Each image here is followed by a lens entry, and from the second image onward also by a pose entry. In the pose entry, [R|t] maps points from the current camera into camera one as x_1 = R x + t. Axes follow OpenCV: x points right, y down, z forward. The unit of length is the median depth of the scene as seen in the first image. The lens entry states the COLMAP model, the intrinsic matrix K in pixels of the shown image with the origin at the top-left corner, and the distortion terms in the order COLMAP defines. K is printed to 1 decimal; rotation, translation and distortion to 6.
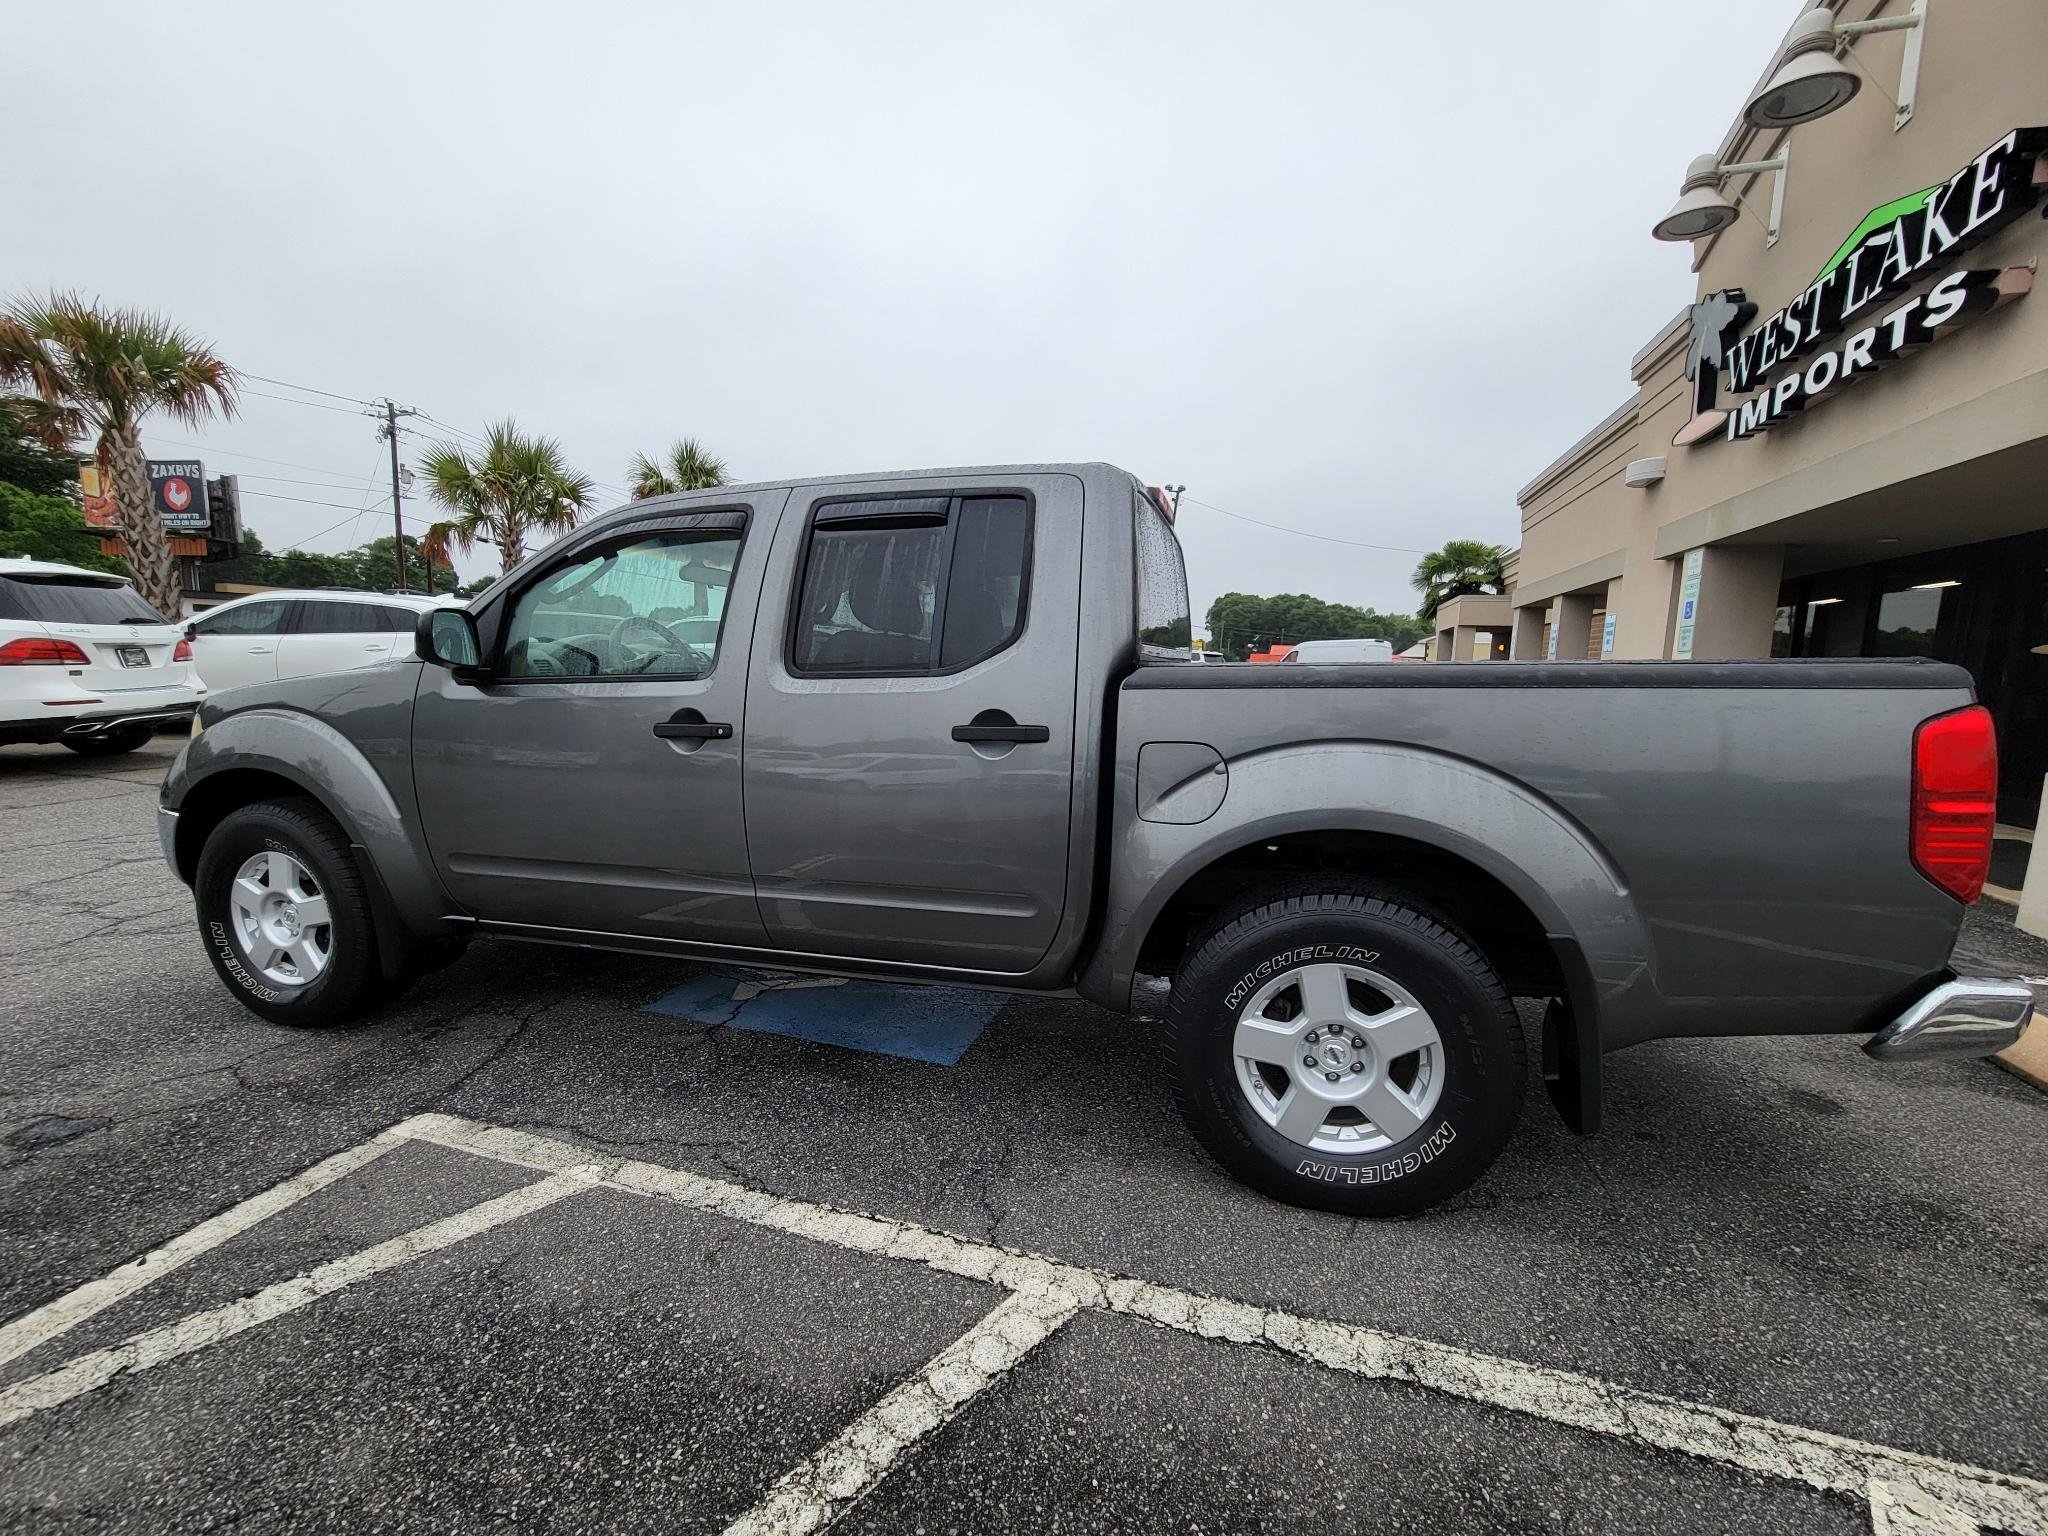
lens RADIAL K [[834.7, 0, 1033.7], [0, 834.7, 773.5], [0, 0, 1]] dist [-0.000368, 0.000063]
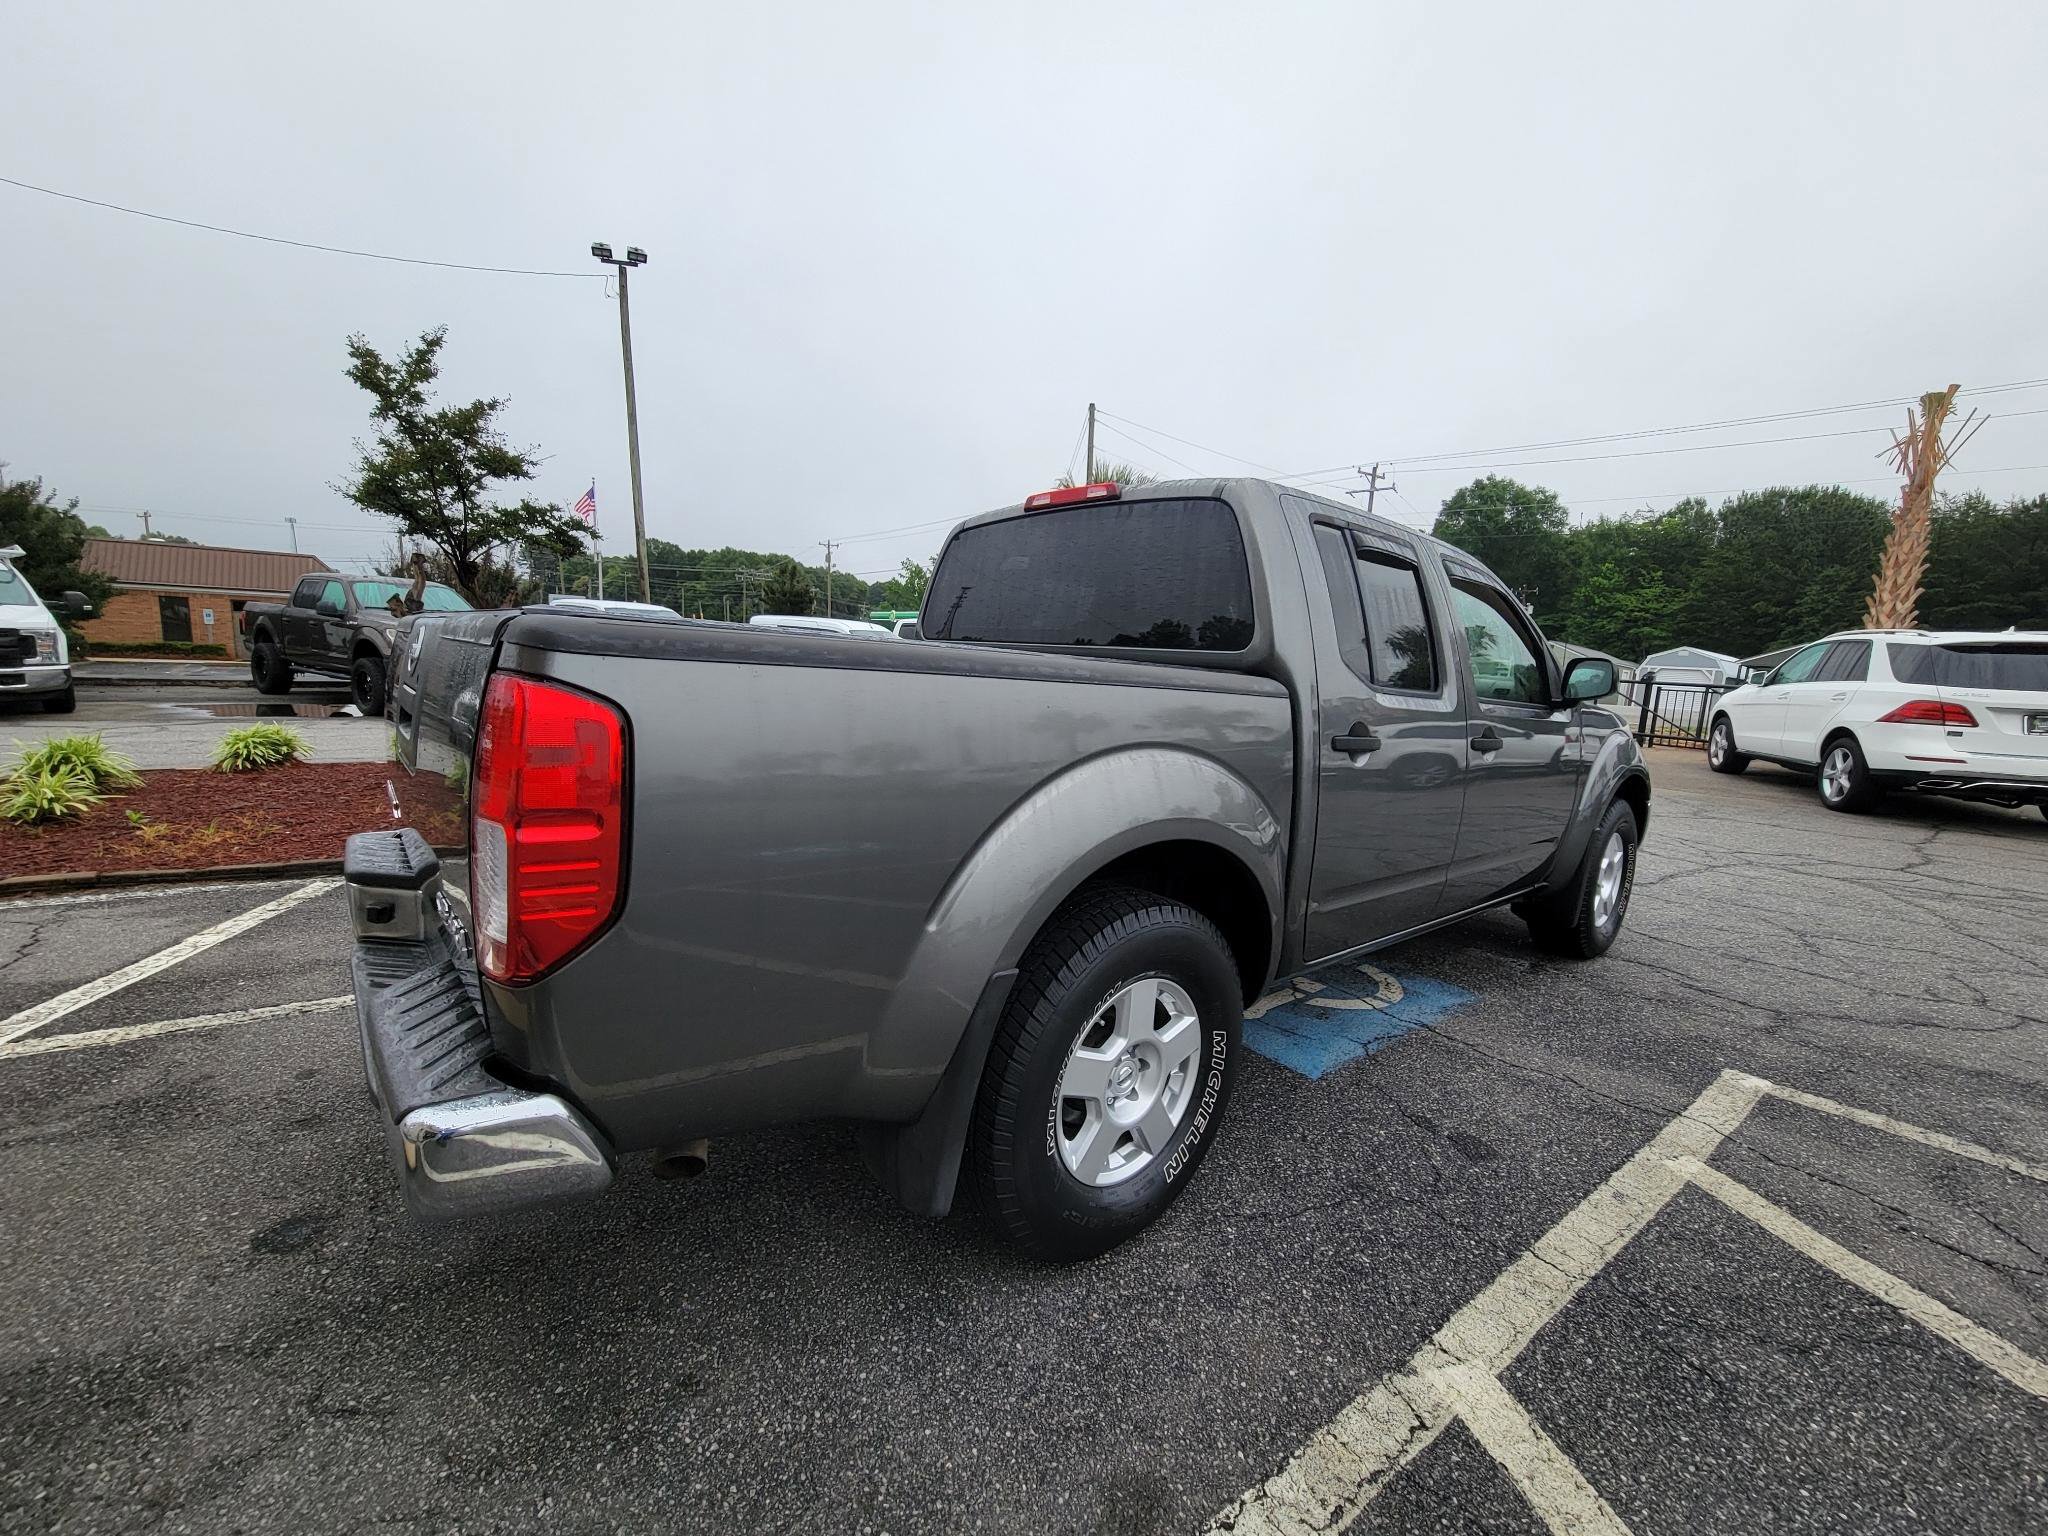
lens RADIAL K [[834.7, 0, 1032.4], [0, 834.7, 773.1], [0, 0, 1]] dist [-0.000368, 0.000063]
pose [[-0.557695, 0.069046, -0.827169, 1.130511], [-0.174160, 0.964618, 0.197941, -0.221551], [0.811569, 0.254450, -0.525938, 1.755086]]
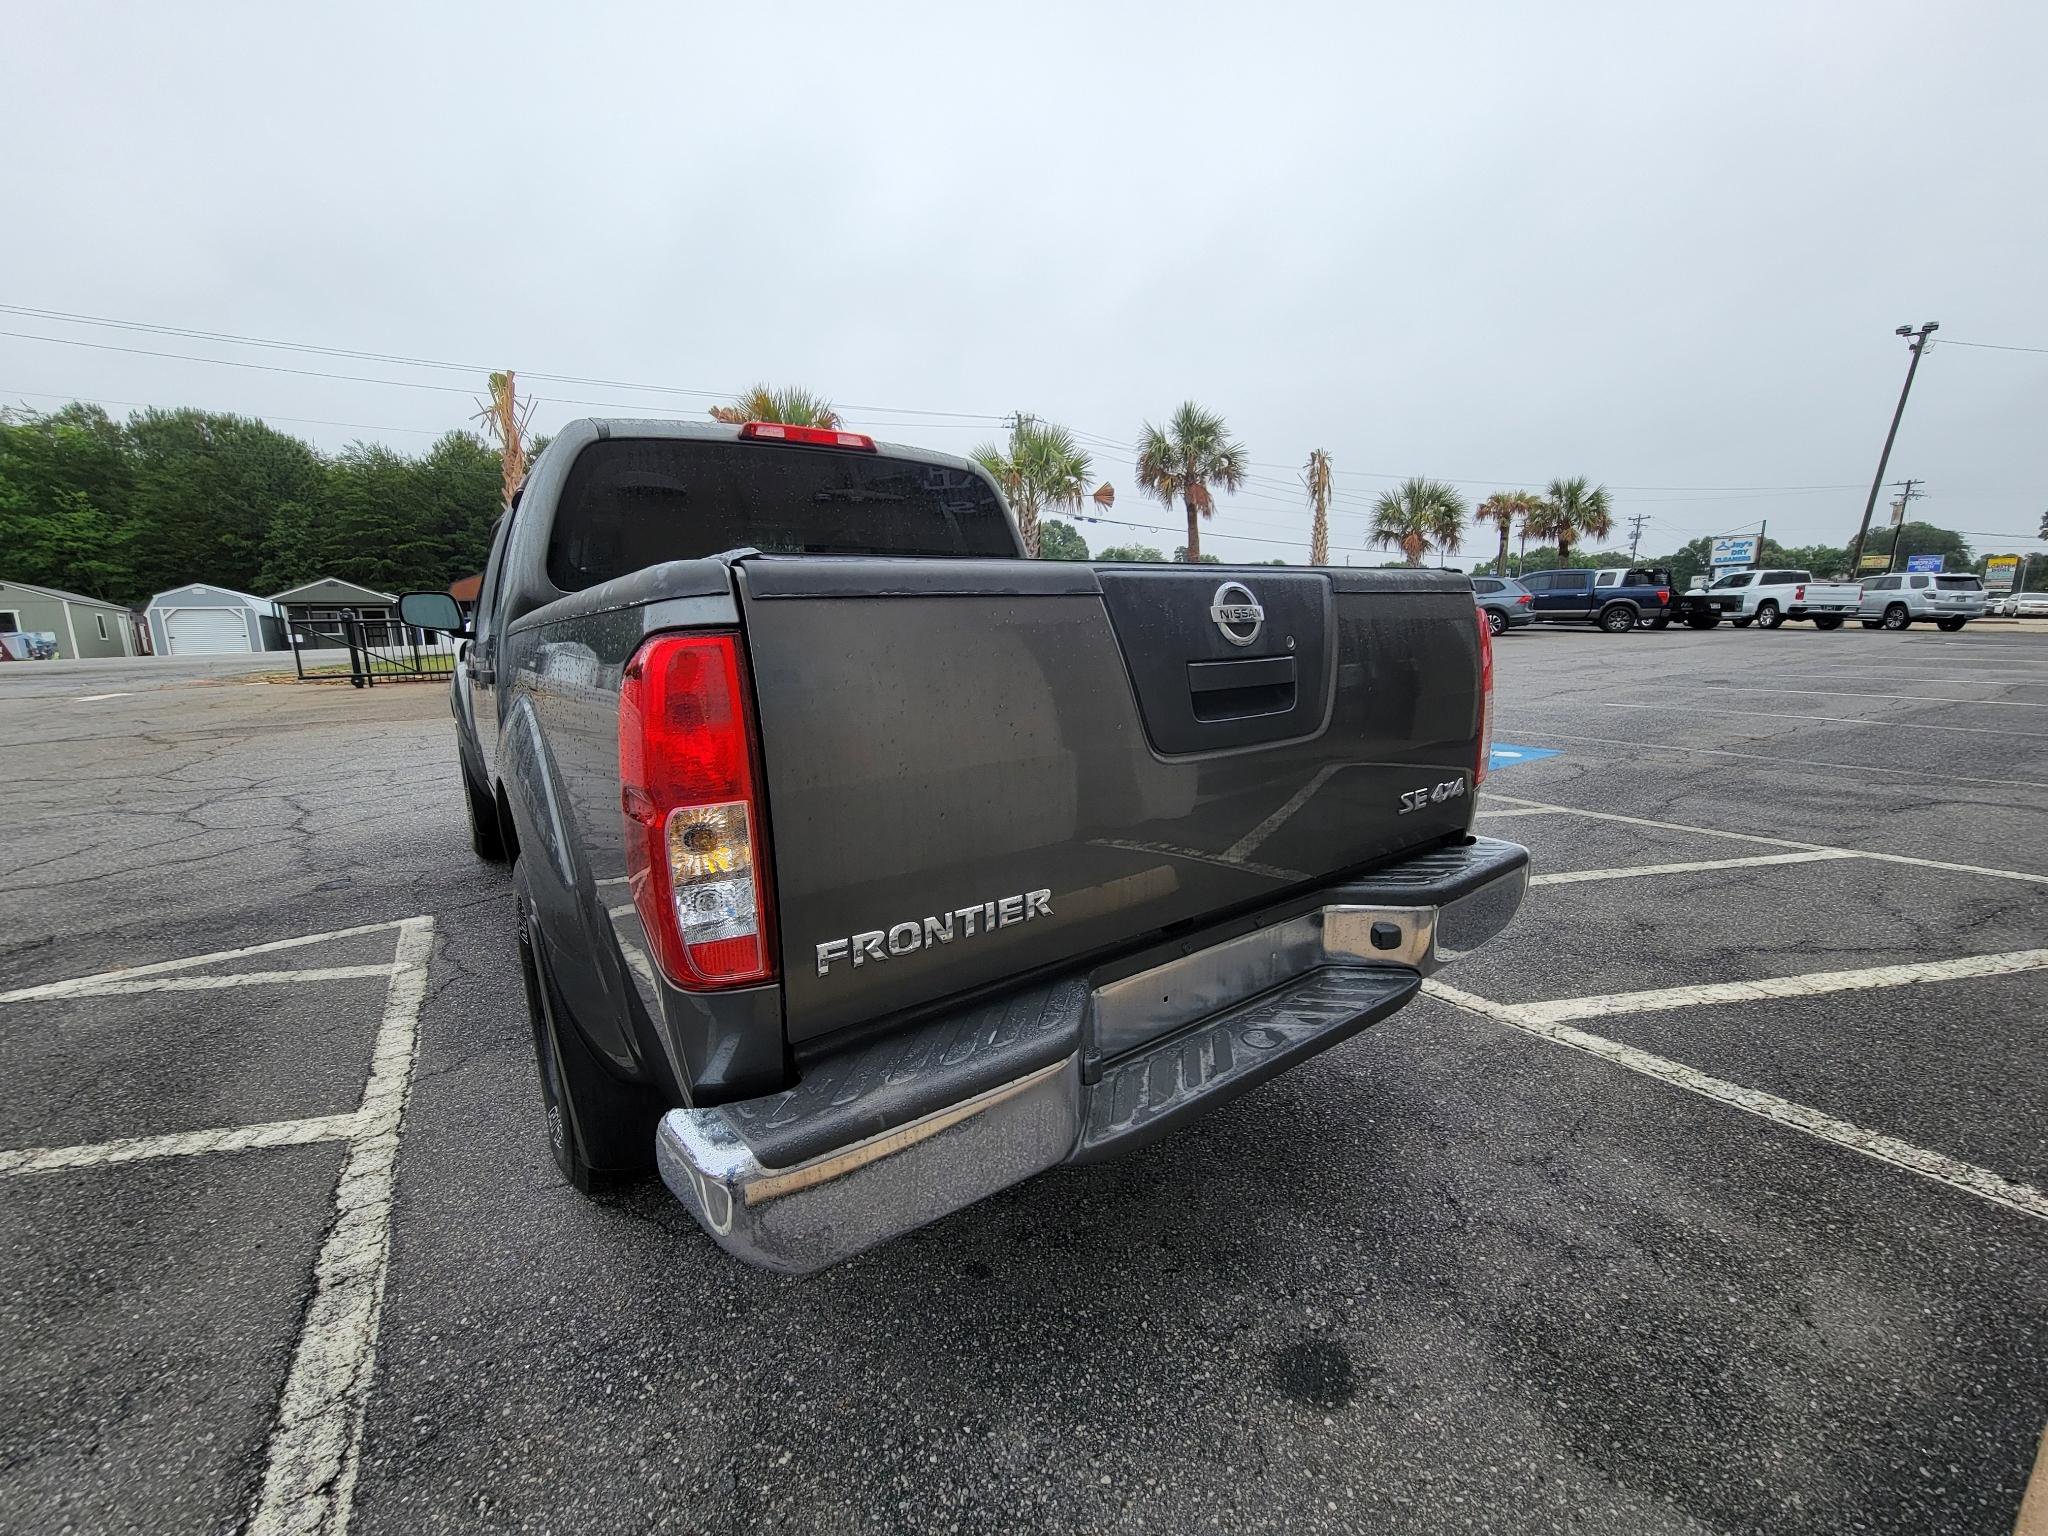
lens RADIAL K [[834.7, 0, 1034.8], [0, 834.7, 774.9], [0, 0, 1]] dist [-0.000368, 0.000063]
pose [[0.782281, 0.082377, -0.617454, 1.086605], [-0.046605, 0.996179, 0.073859, -0.027722], [0.621180, -0.029002, 0.783131, 0.464884]]
